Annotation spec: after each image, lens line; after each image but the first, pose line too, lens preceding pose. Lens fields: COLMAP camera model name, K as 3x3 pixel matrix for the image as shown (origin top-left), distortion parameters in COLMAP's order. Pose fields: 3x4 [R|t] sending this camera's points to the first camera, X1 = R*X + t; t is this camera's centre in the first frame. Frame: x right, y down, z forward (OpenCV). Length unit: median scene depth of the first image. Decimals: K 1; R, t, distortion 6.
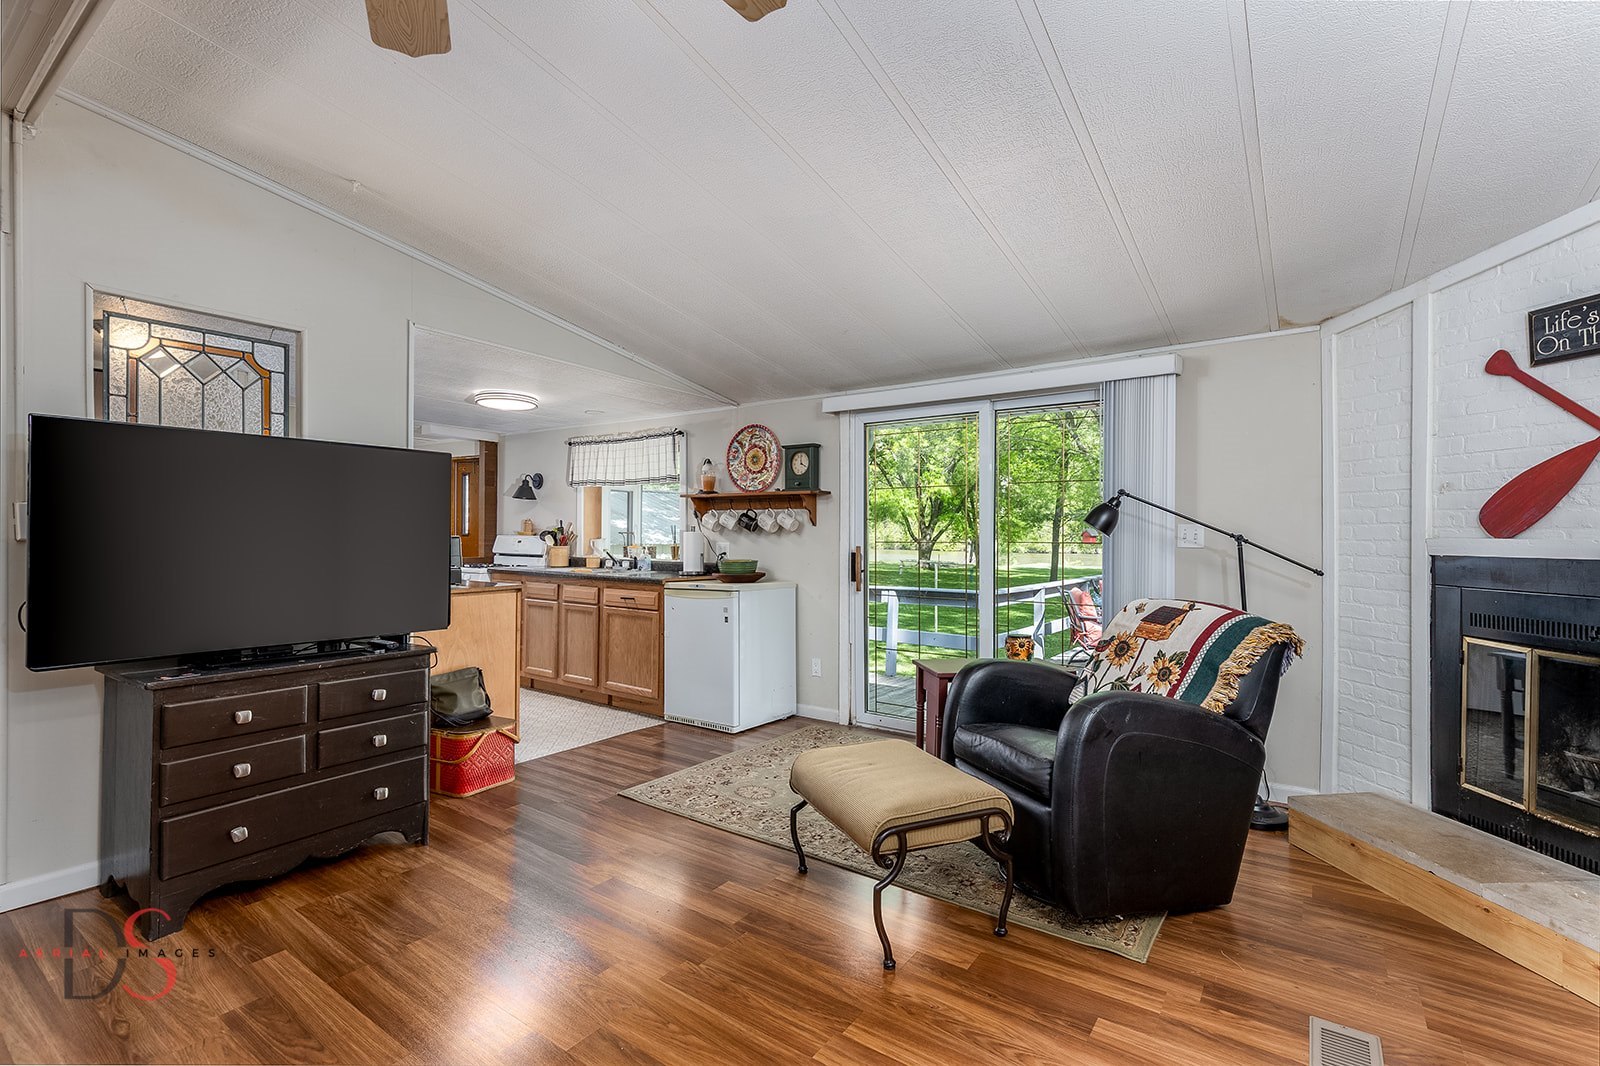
lens RADIAL K [[717.0, 0, 807.7], [0, 717.0, 530.5], [0, 0, 1]] dist [0.013580, -0.000619]
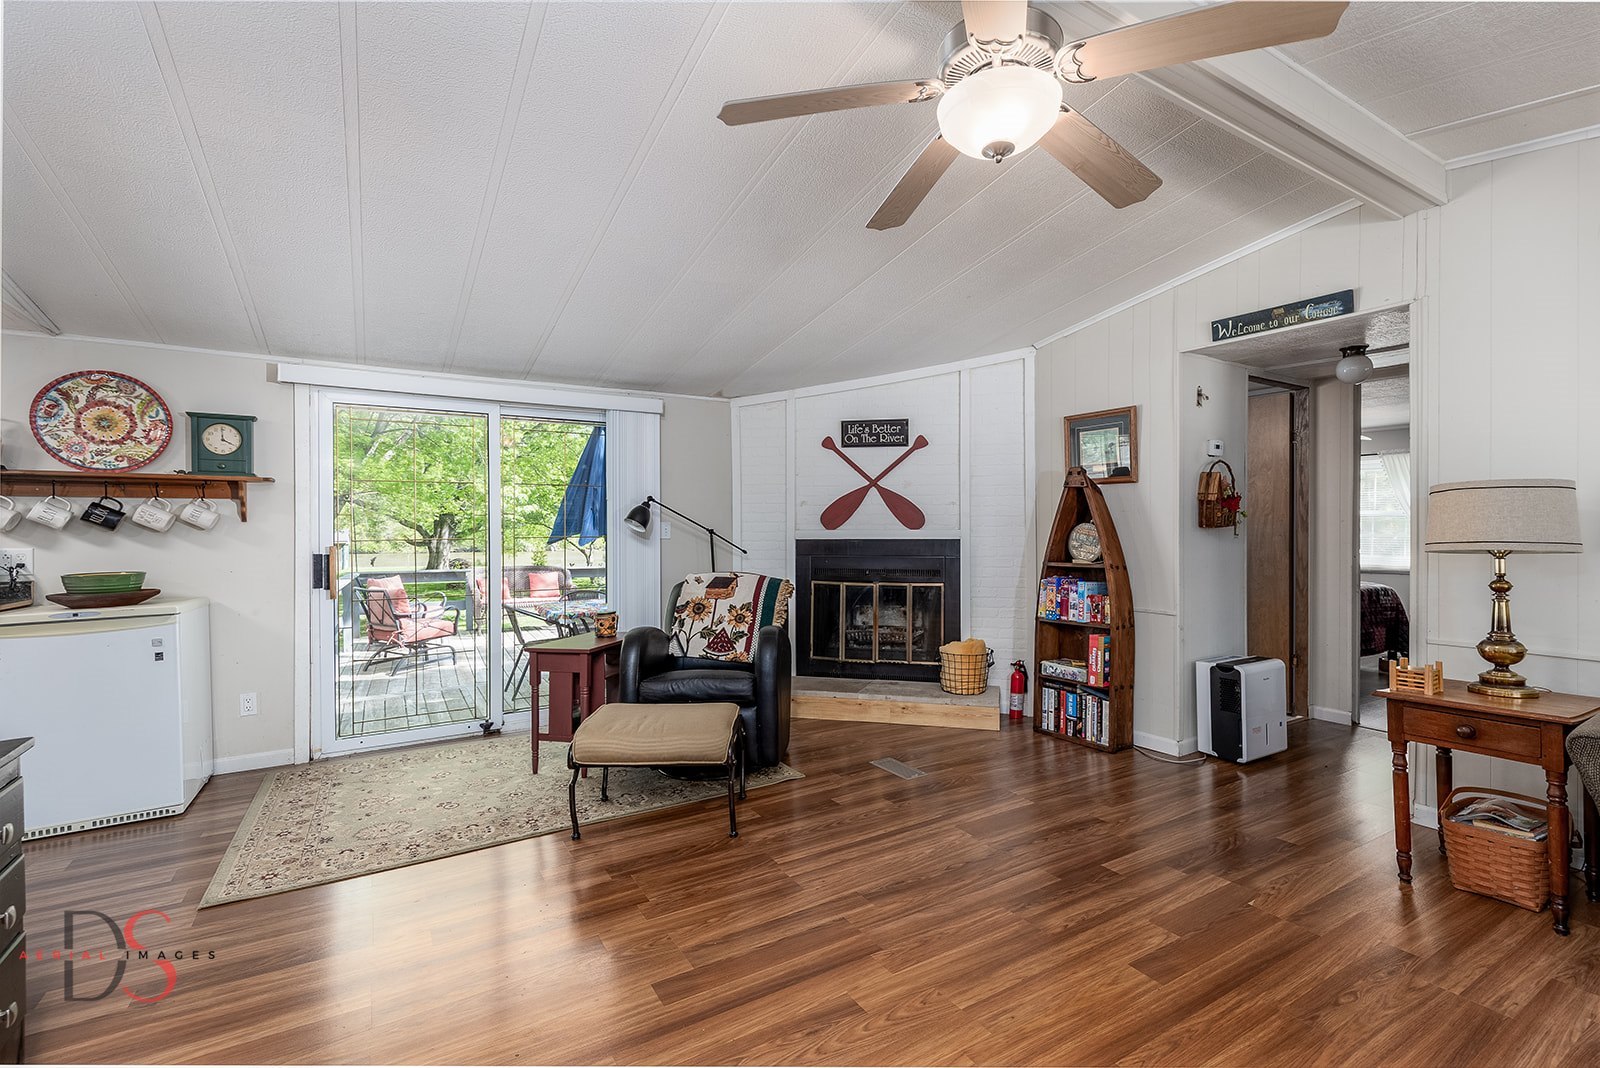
lens RADIAL K [[717.0, 0, 813.1], [0, 717.0, 540.7], [0, 0, 1]] dist [0.013580, -0.000619]
pose [[0.398511, -0.019450, 0.916957, -0.624566], [0.004525, 0.999805, 0.019241, 0.001661], [-0.917153, -0.003518, 0.398521, 0.172154]]
